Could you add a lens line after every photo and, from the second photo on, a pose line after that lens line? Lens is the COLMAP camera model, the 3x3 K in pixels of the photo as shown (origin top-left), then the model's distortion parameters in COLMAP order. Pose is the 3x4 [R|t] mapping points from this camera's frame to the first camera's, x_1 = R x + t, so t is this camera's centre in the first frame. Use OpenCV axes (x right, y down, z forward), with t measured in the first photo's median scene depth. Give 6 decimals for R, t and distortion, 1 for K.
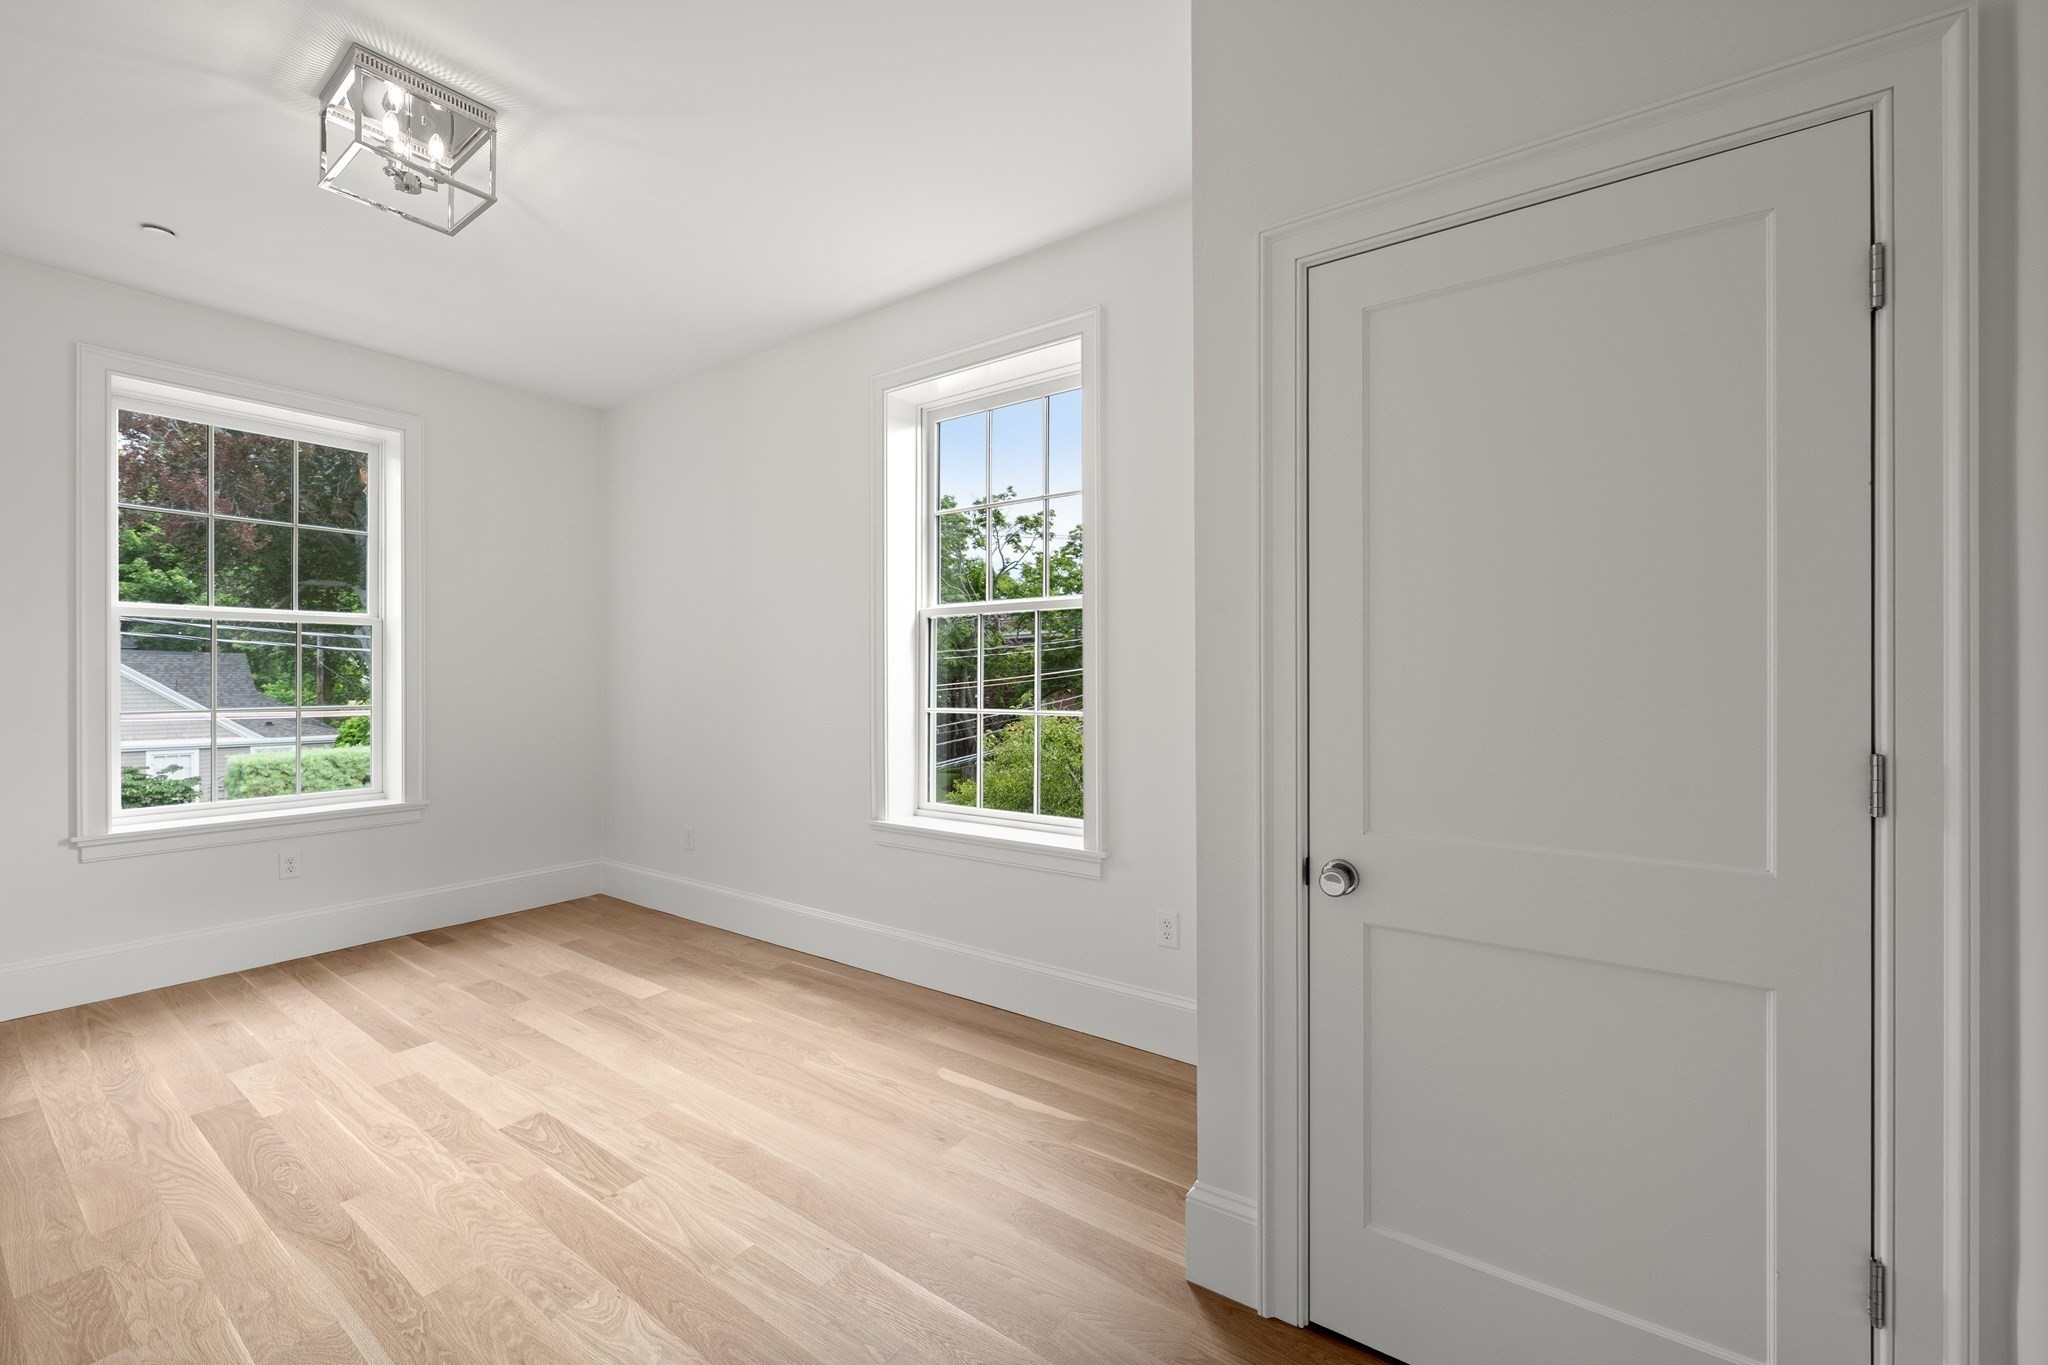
lens RADIAL K [[826.6, 0, 1024.0], [0, 826.6, 682.5], [0, 0, 1]] dist [0.000981, -0.000086]
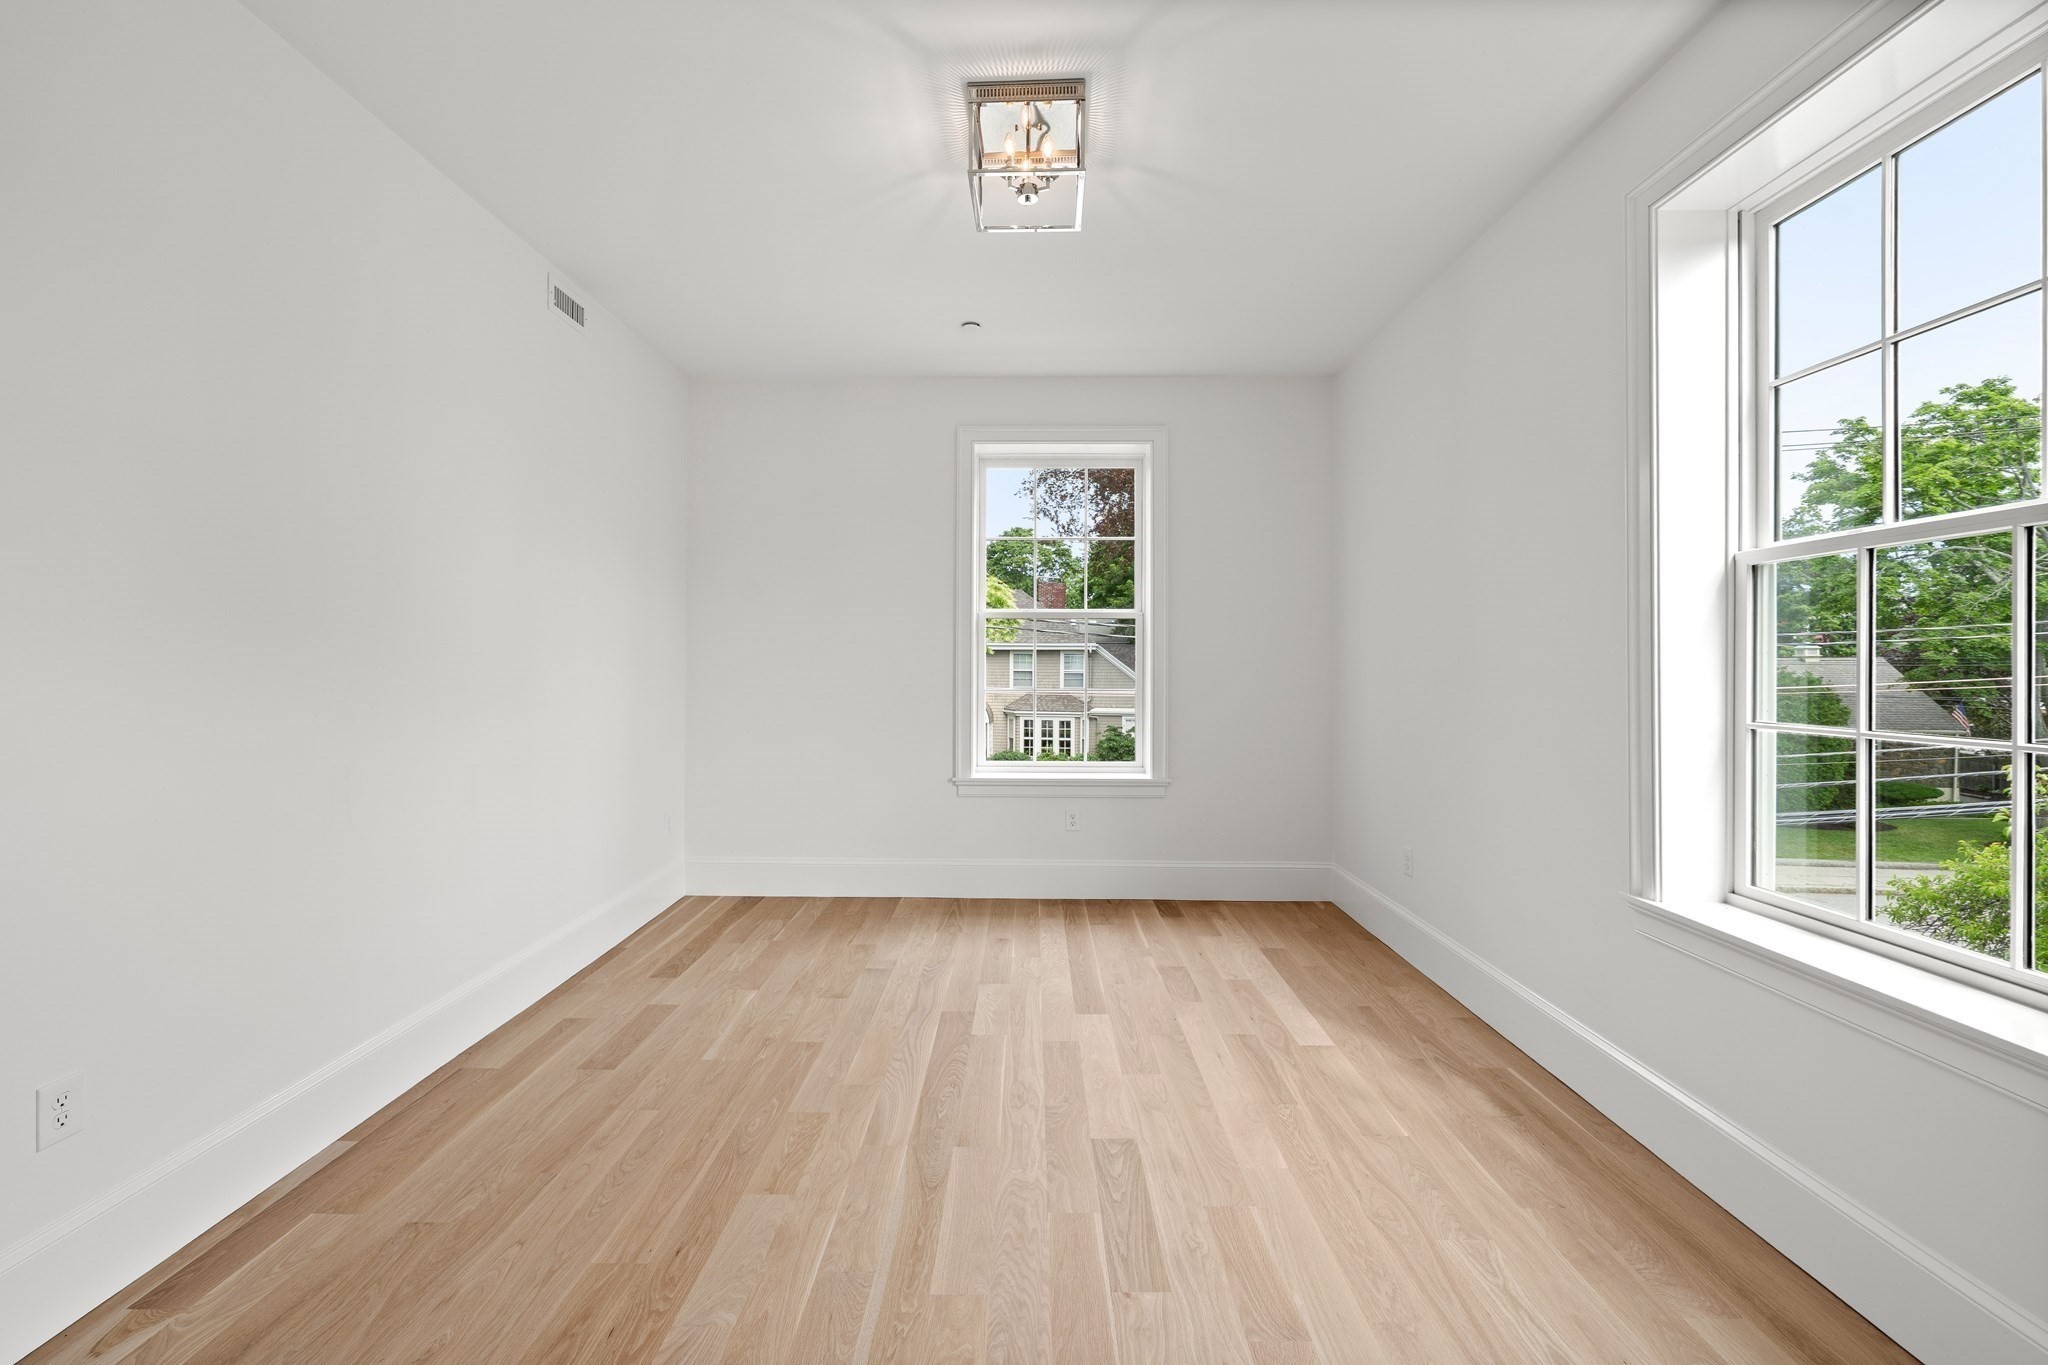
lens RADIAL K [[836.5, 0, 1015.2], [0, 836.5, 657.0], [0, 0, 1]] dist [-0.000015, -0.000315]
pose [[0.567143, -0.002949, -0.823614, 0.092065], [-0.010470, 0.999887, -0.010789, -0.003803], [0.823553, 0.014742, 0.567048, 0.305086]]
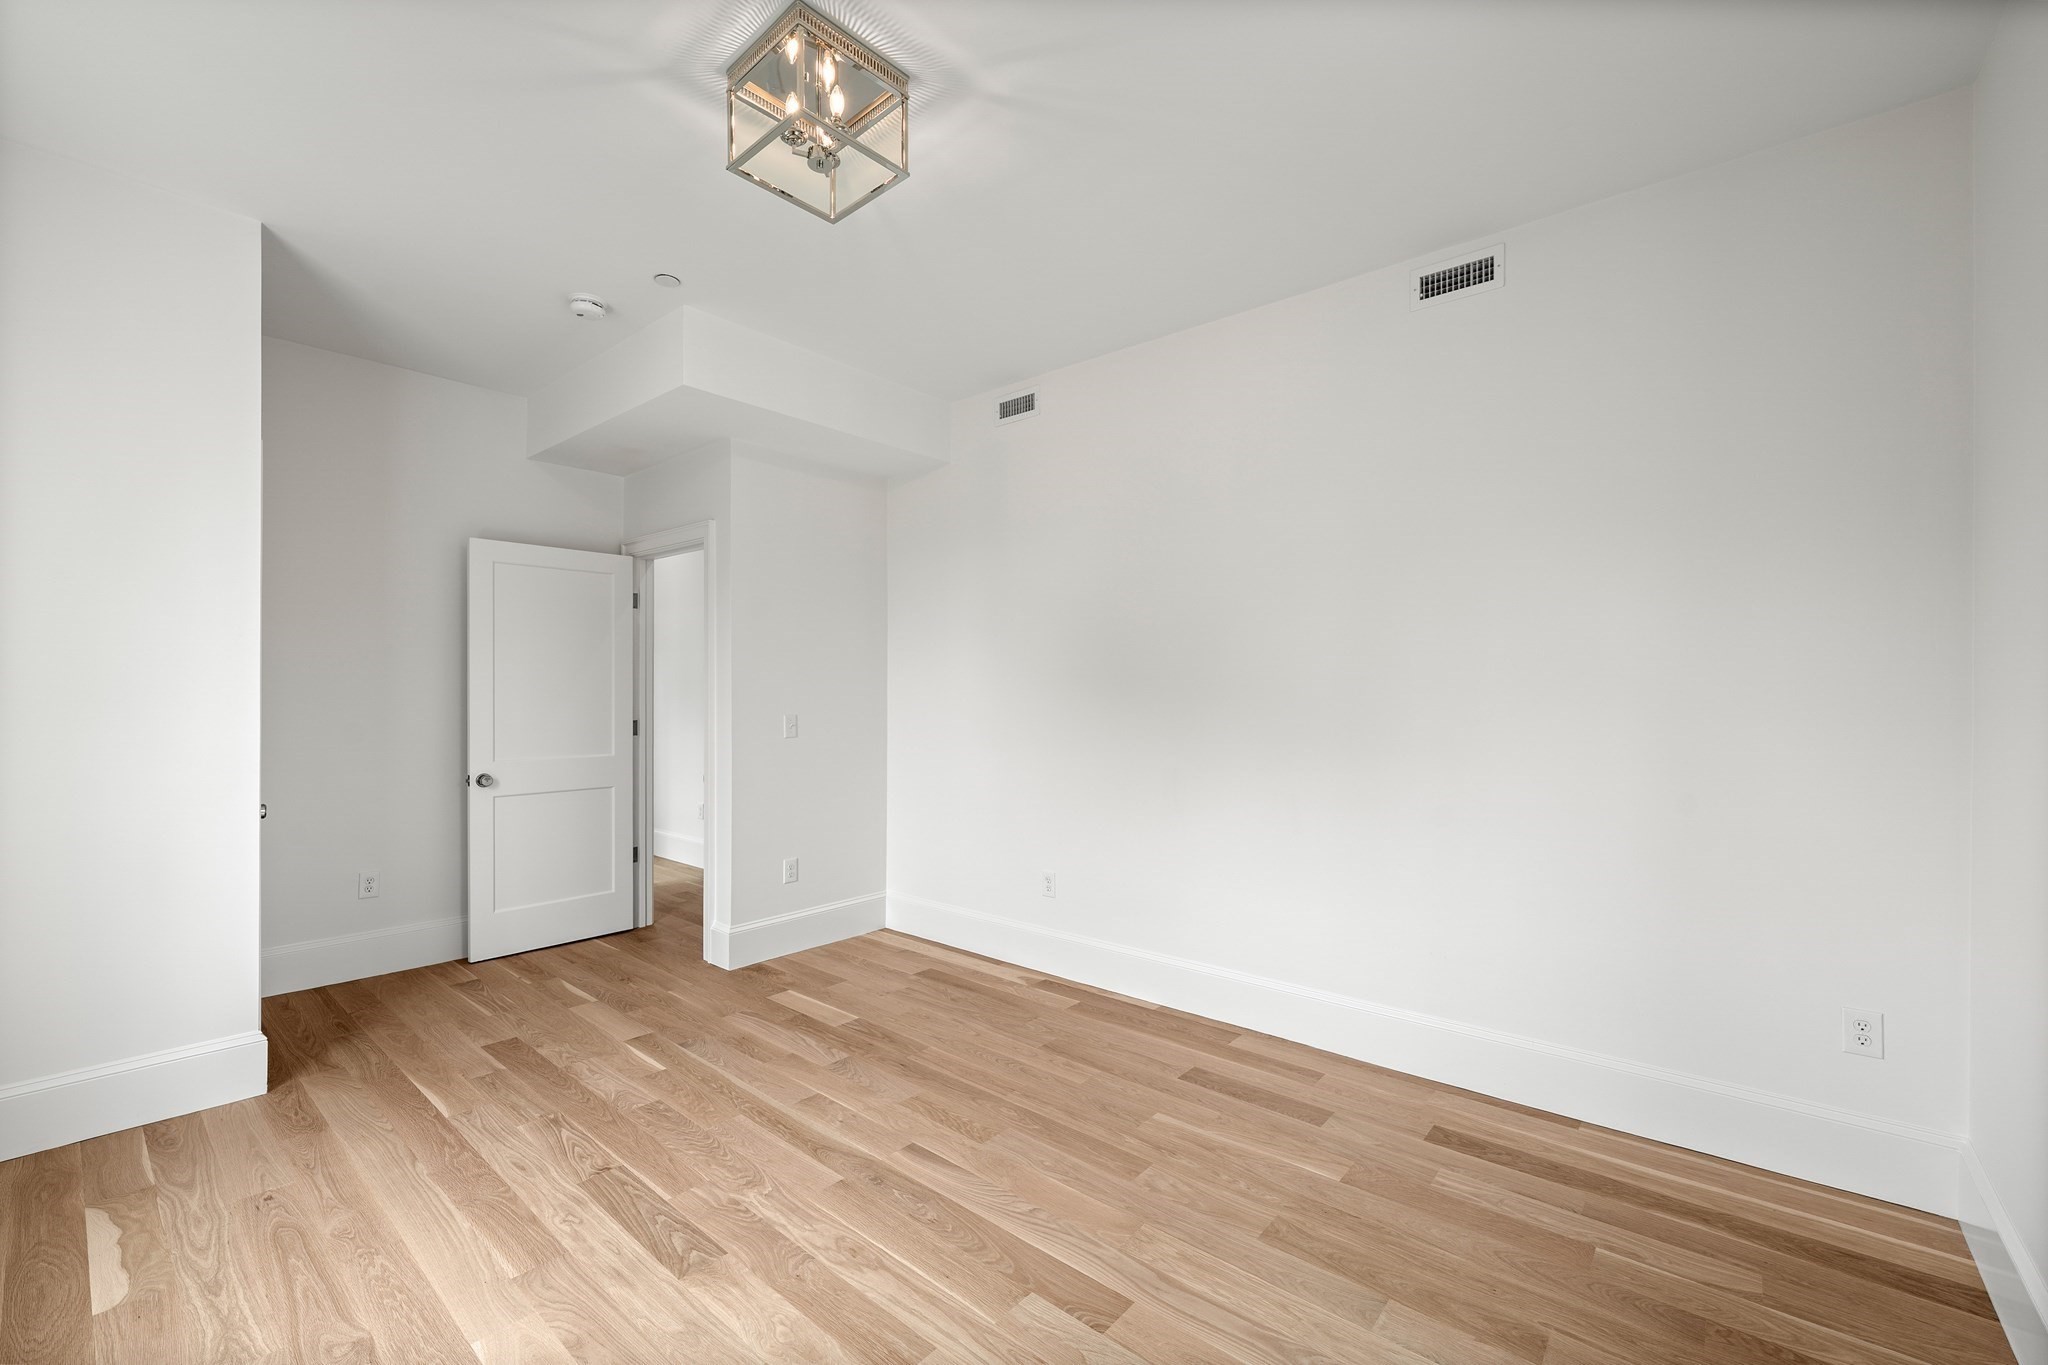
lens RADIAL K [[826.6, 0, 1024.0], [0, 826.6, 682.5], [0, 0, 1]] dist [0.000981, -0.000086]
pose [[-0.996545, -0.001467, 0.083044, -0.822424], [-0.001915, 0.999984, -0.005314, -0.025415], [-0.083035, -0.005454, -0.996532, 1.486453]]
